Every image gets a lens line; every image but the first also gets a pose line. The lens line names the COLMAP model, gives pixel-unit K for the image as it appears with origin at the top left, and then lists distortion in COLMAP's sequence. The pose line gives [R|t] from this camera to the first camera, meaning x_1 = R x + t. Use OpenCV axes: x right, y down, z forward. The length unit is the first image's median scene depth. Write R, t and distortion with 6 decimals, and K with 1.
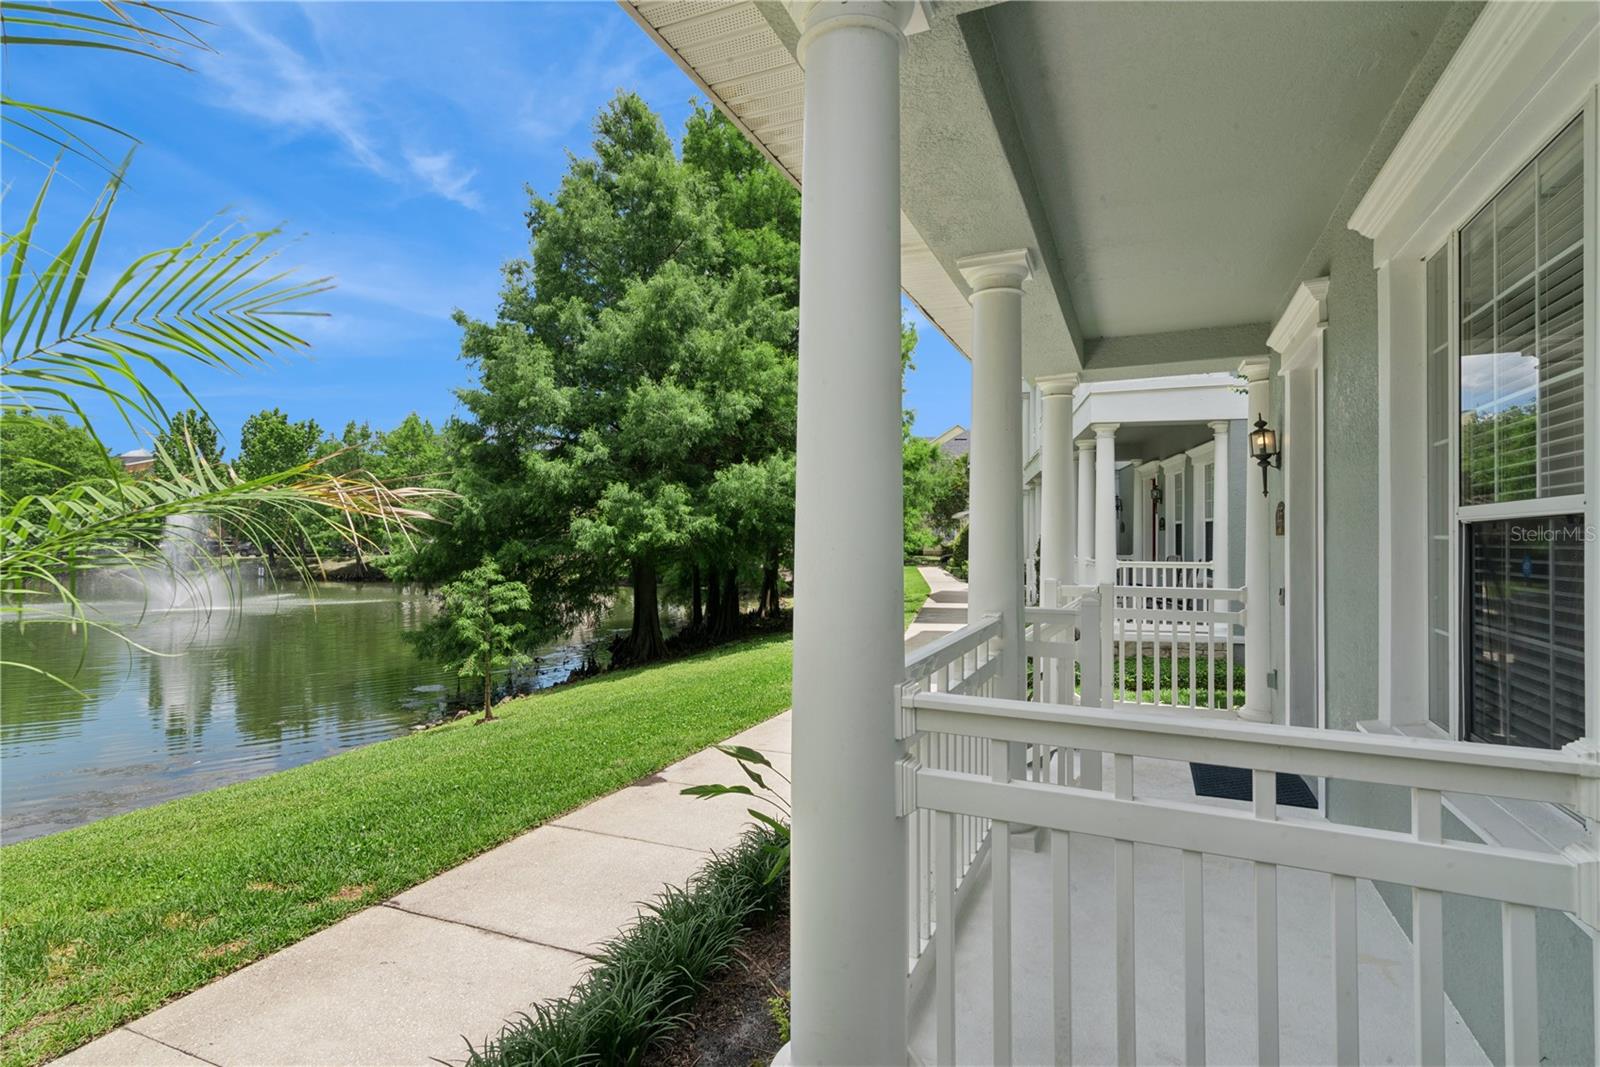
lens RADIAL K [[764.6, 0, 799.3], [0, 764.6, 534.4], [0, 0, 1]] dist [0.015559, -0.003424]
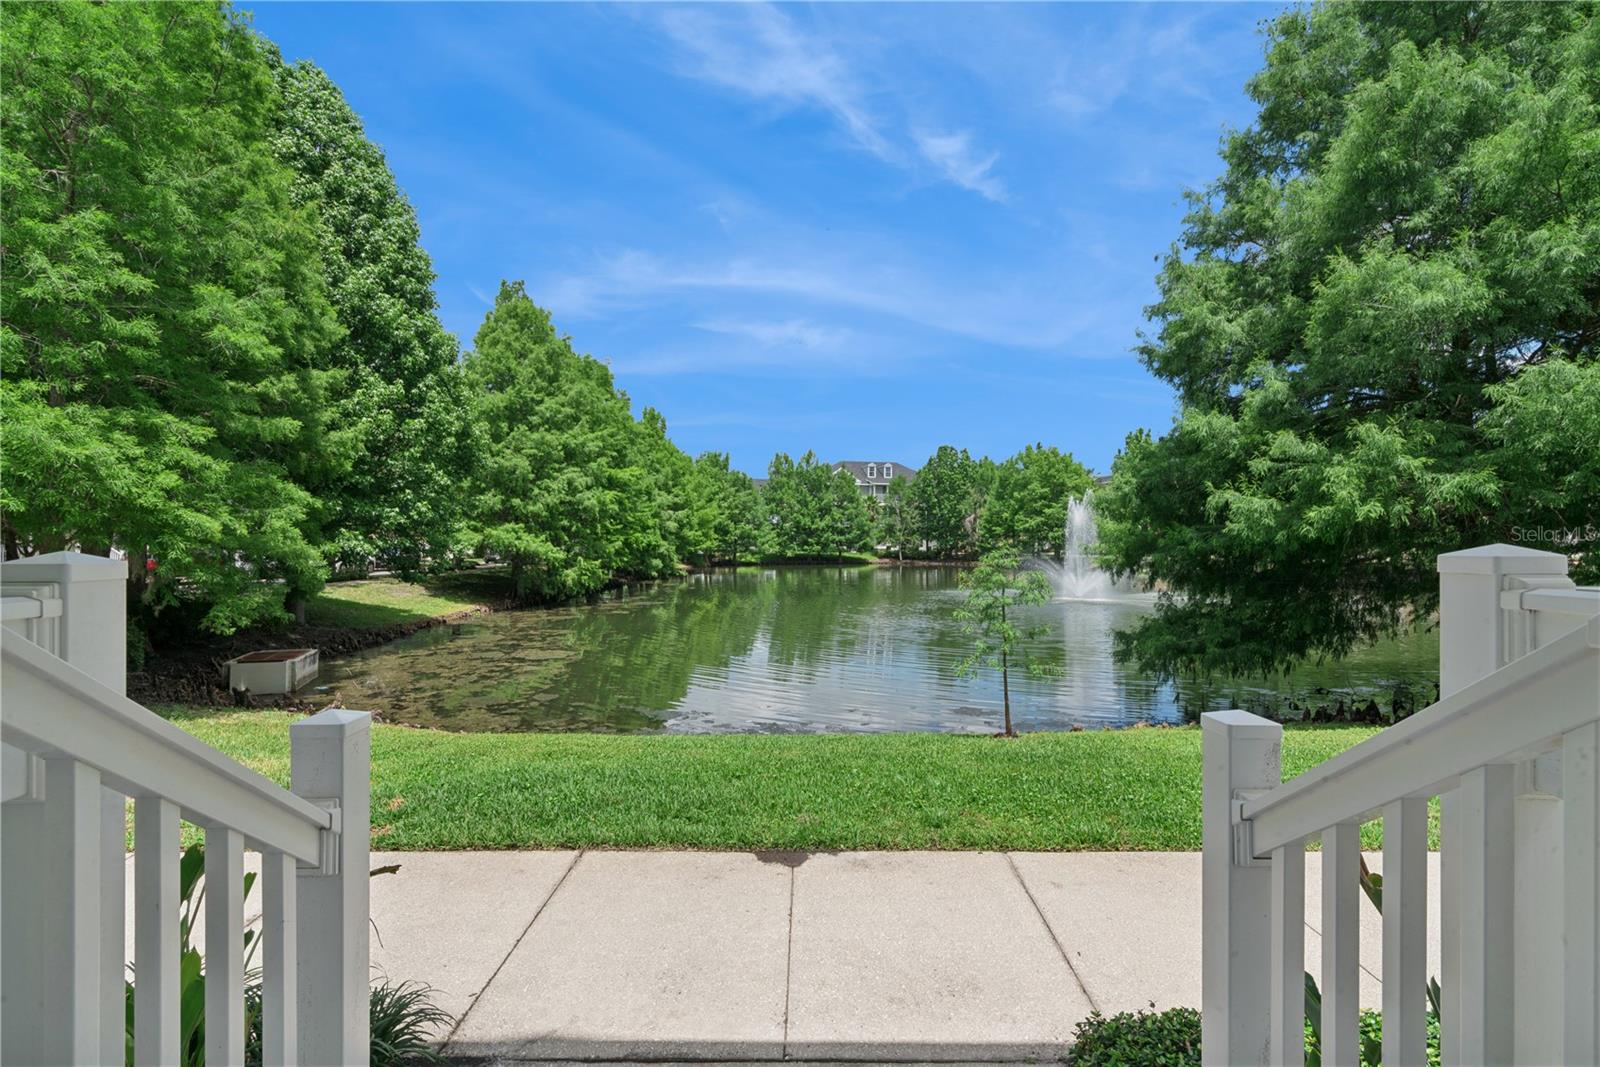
lens RADIAL K [[764.6, 0, 801.6], [0, 764.6, 543.2], [0, 0, 1]] dist [0.015559, -0.003424]
pose [[0.406575, -0.003812, -0.913609, 0.188793], [0.008468, 0.999964, -0.000404, 0.023527], [0.913578, -0.007572, 0.406593, 0.340751]]
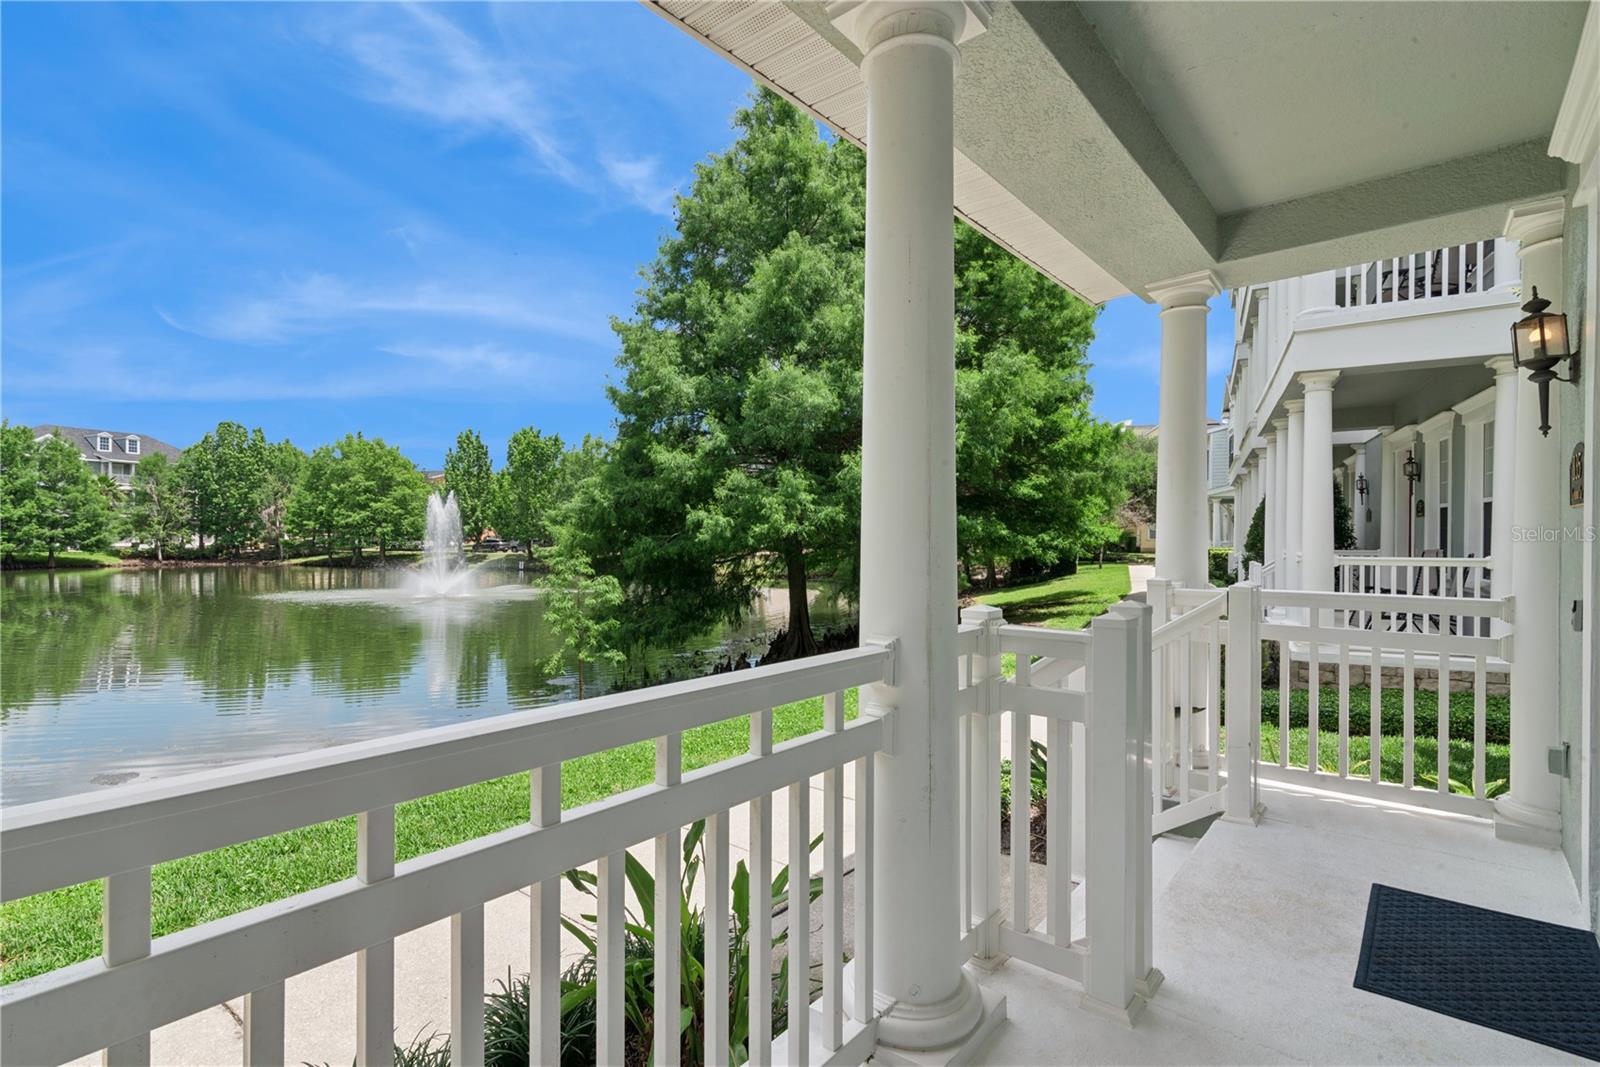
lens RADIAL K [[754.5, 0, 795.3], [0, 754.5, 539.2], [0, 0, 1]] dist [-0.002542, 0.006098]
pose [[0.961925, -0.002150, -0.273306, 0.084620], [0.004867, 0.999945, 0.009264, 0.007017], [0.273271, -0.010241, 0.961882, 0.116539]]
